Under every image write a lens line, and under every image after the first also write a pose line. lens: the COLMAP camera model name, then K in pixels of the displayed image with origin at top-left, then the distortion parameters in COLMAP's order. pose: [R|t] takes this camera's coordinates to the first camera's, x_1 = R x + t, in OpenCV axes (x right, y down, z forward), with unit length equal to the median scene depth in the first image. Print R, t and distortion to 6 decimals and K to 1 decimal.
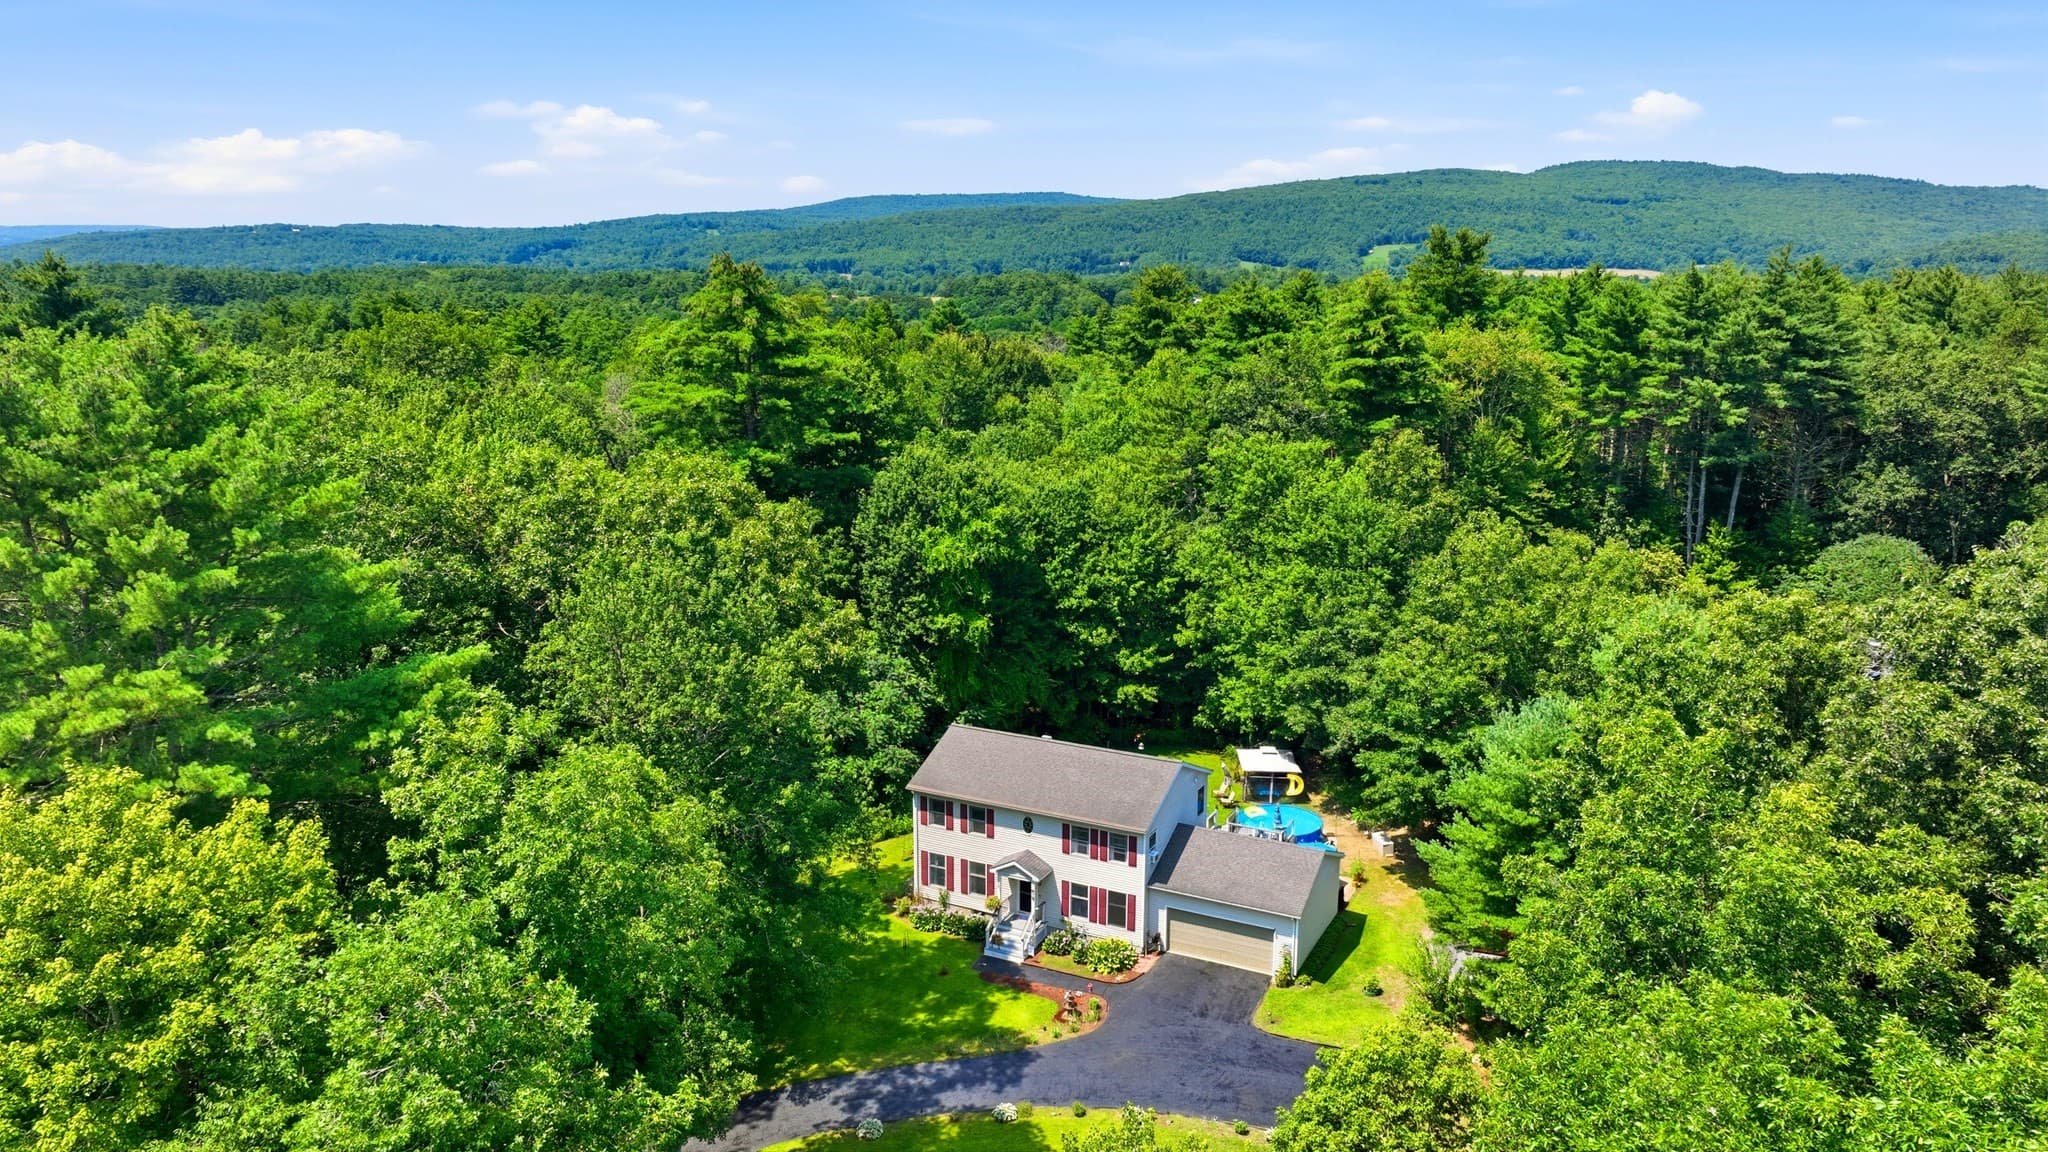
lens RADIAL K [[1437.1, 0, 1024.0], [0, 1437.1, 576.0], [0, 0, 1]] dist [0.033383, -0.104597]
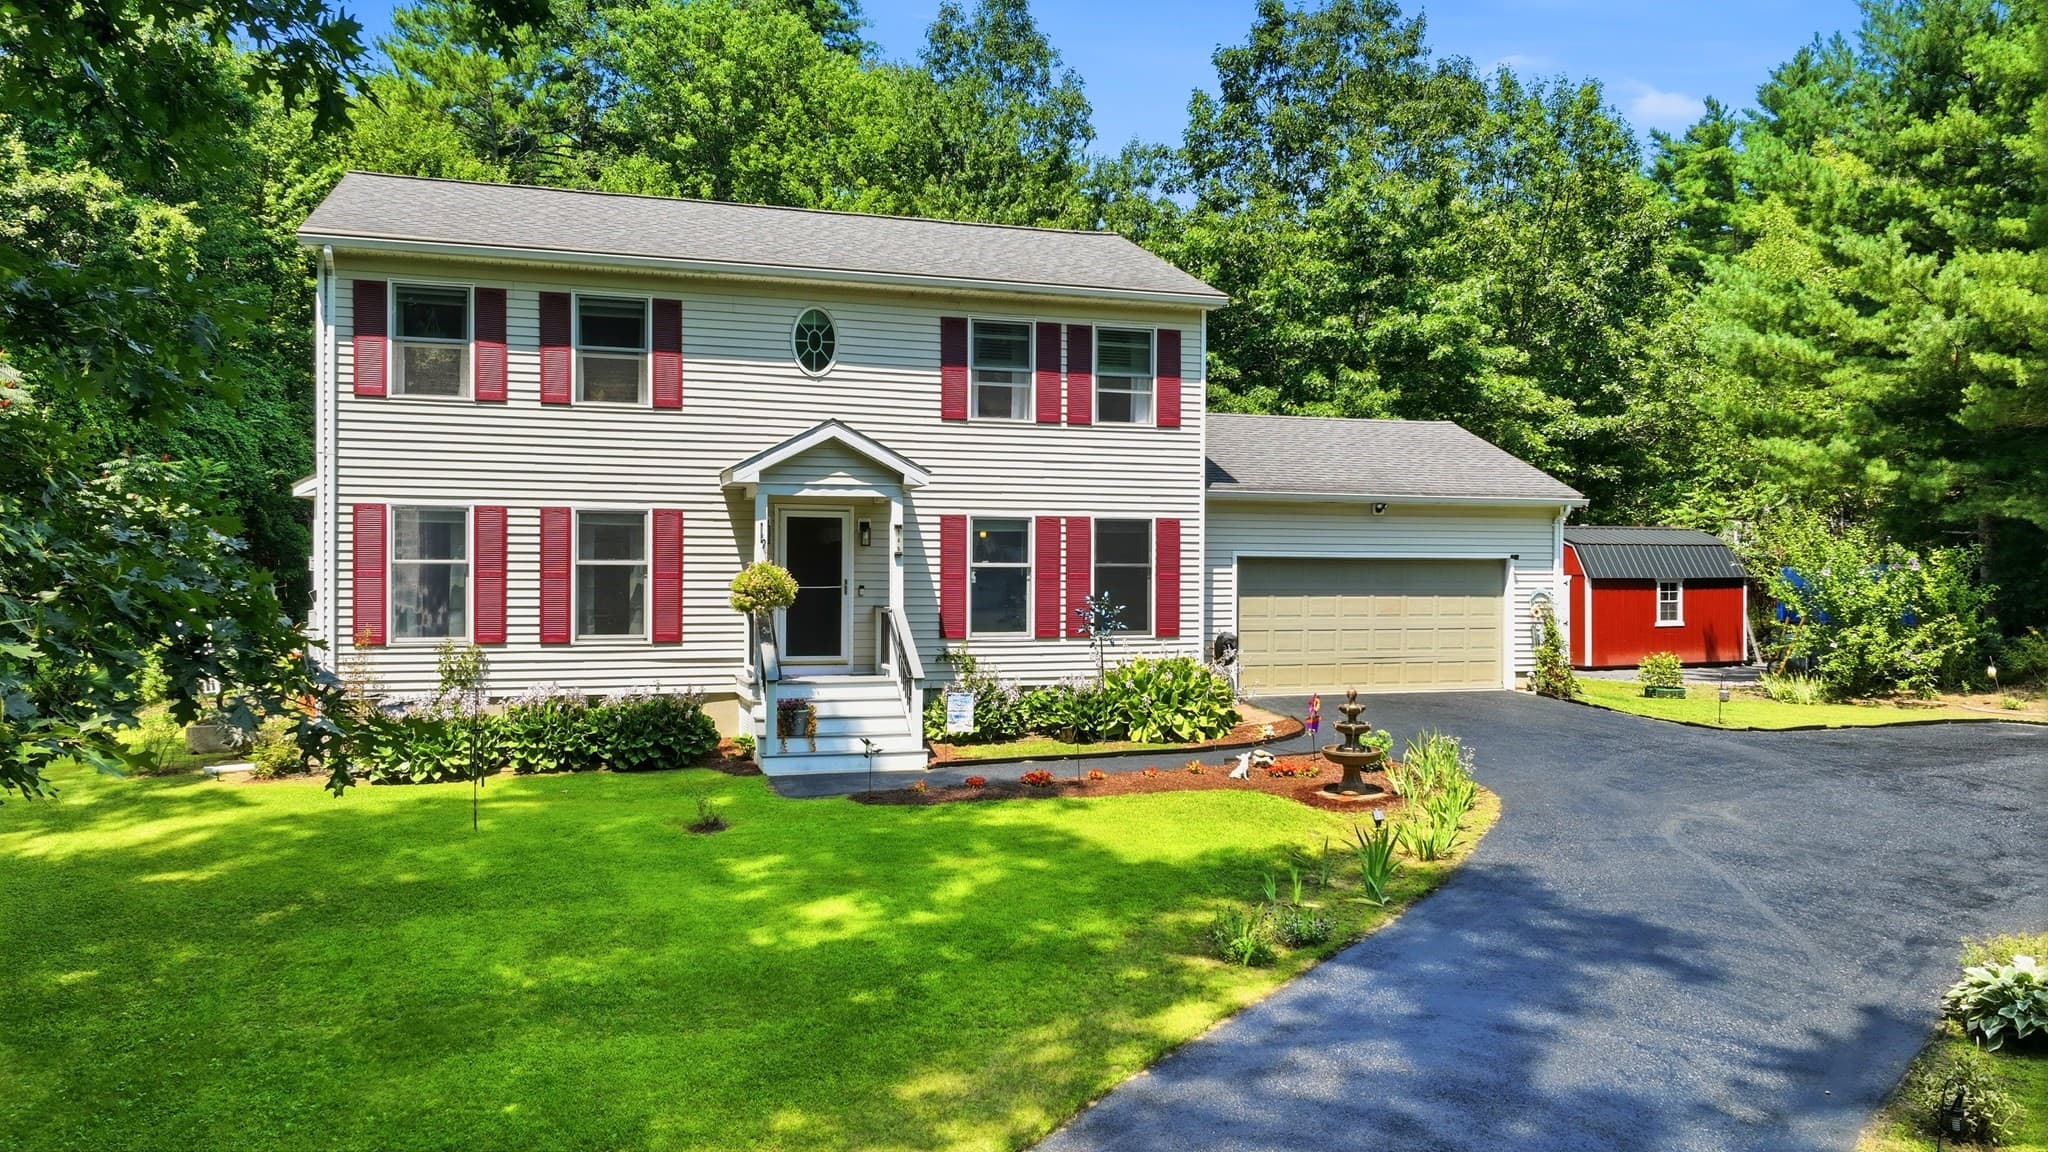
lens RADIAL K [[1437.1, 0, 1024.0], [0, 1437.1, 576.0], [0, 0, 1]] dist [0.033383, -0.104597]
pose [[0.713333, -0.006407, 0.700796, -0.171205], [0.141131, 0.980786, -0.134689, 0.262436], [-0.686468, 0.194982, 0.700531, 0.762720]]
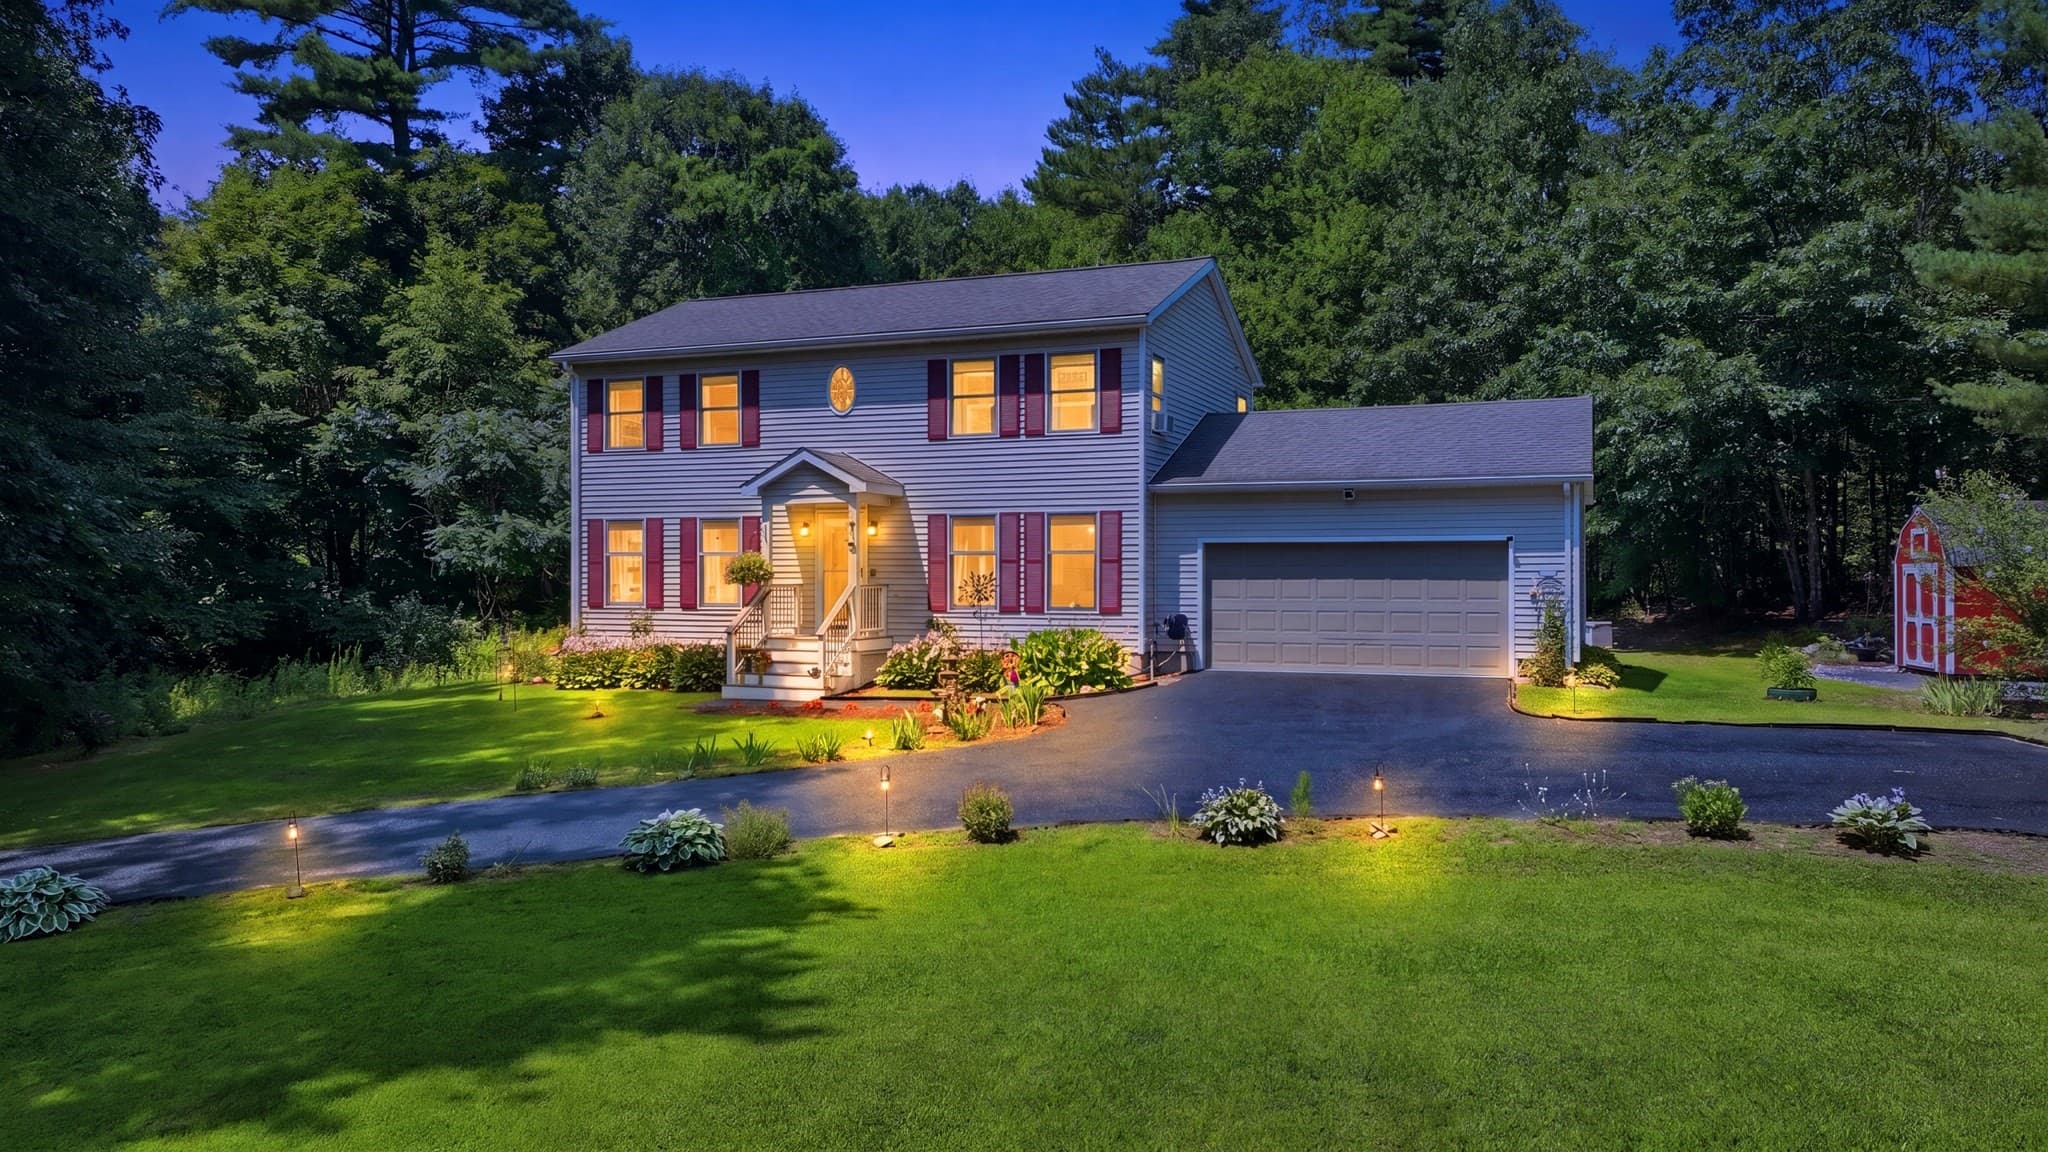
lens RADIAL K [[1437.1, 0, 1024.0], [0, 1437.1, 576.0], [0, 0, 1]] dist [0.033383, -0.104597]
pose [[0.996560, -0.004454, 0.082751, 0.019638], [0.021223, 0.978971, -0.202891, 0.301929], [-0.080107, 0.203949, 0.975699, 0.608054]]
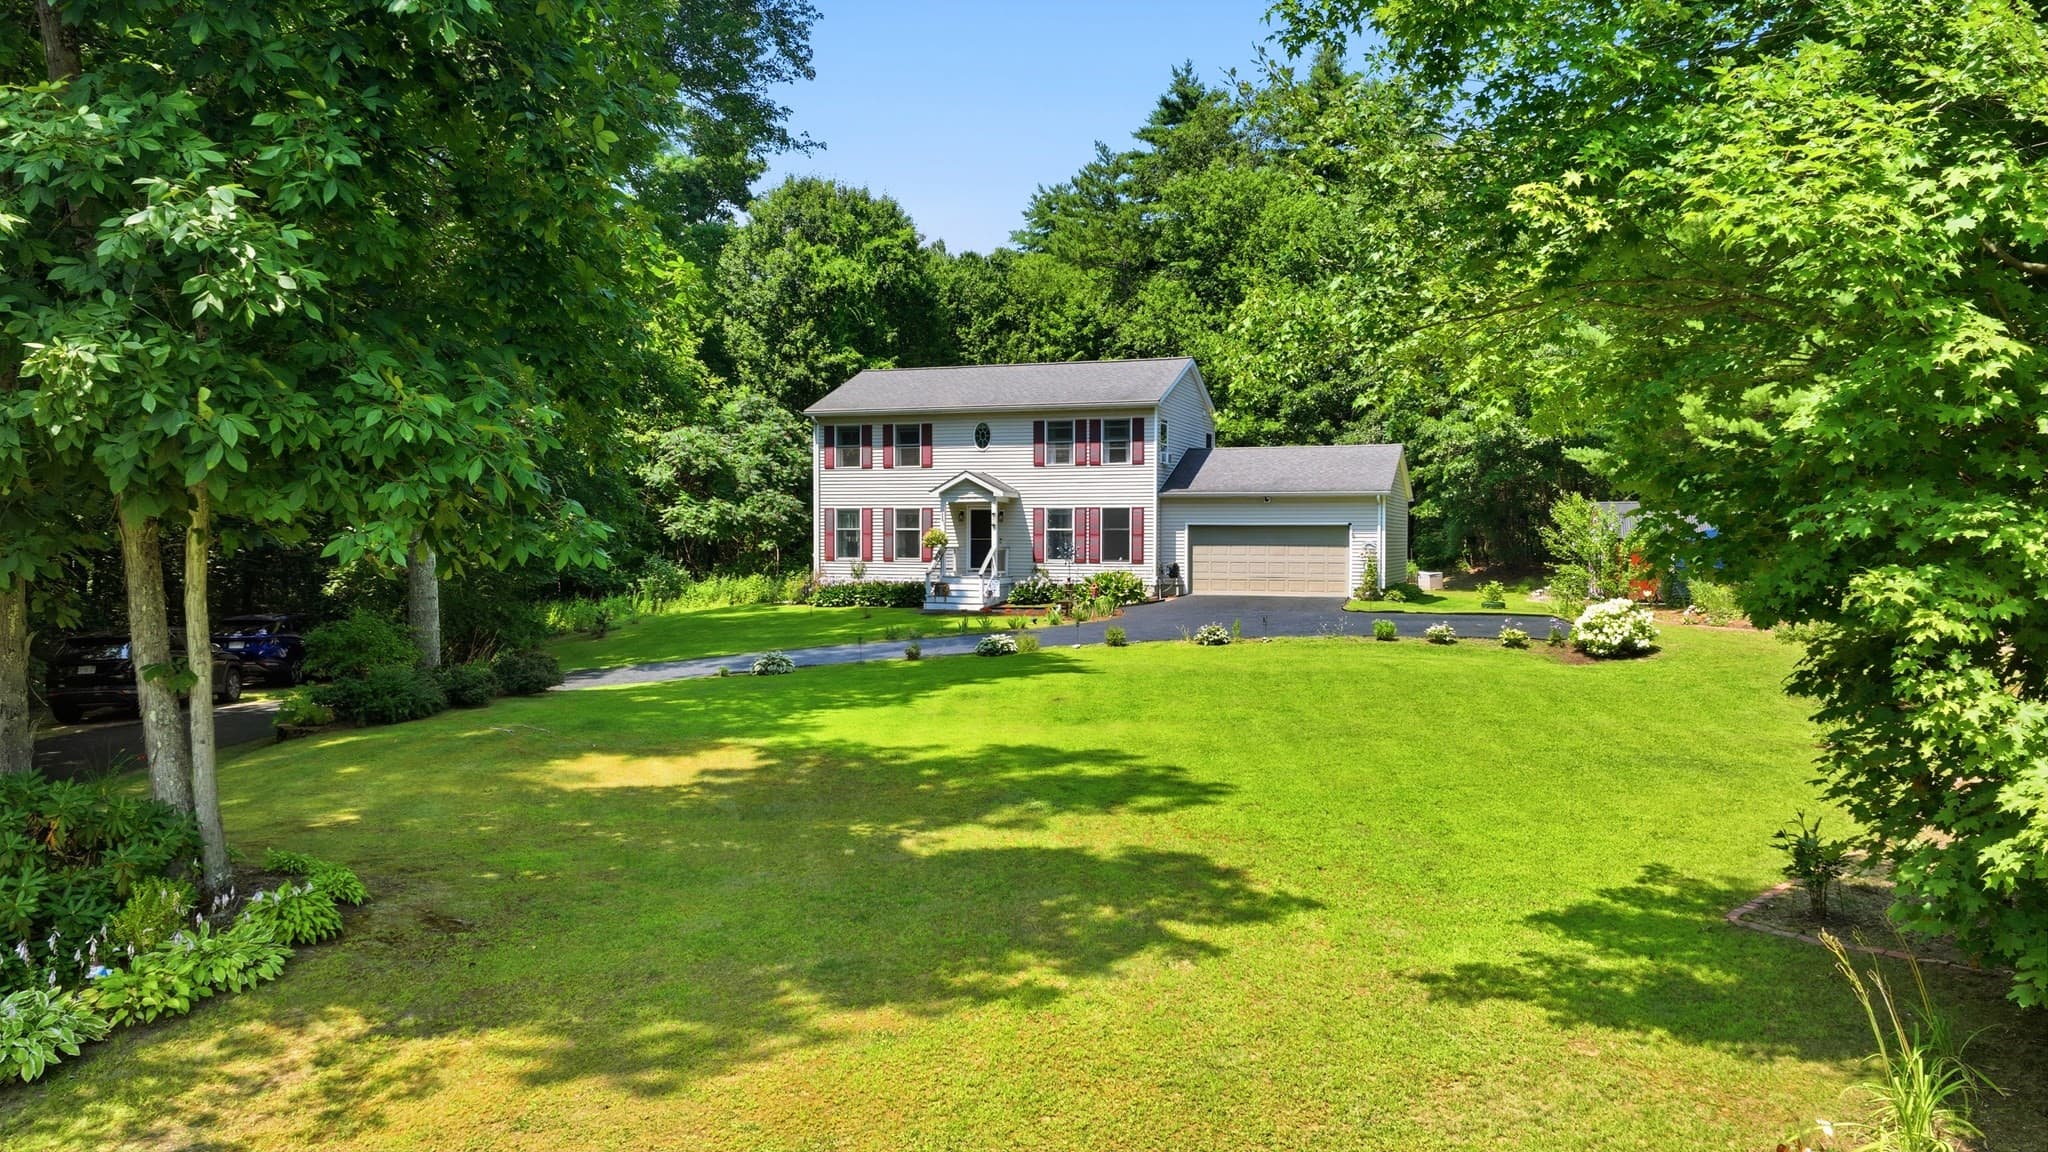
lens RADIAL K [[1437.1, 0, 1024.0], [0, 1437.1, 576.0], [0, 0, 1]] dist [0.033383, -0.104597]
pose [[0.993453, -0.004322, 0.114156, -0.056649], [0.024567, 0.983987, -0.176542, 0.359621], [-0.111565, 0.178190, 0.977651, 0.320002]]
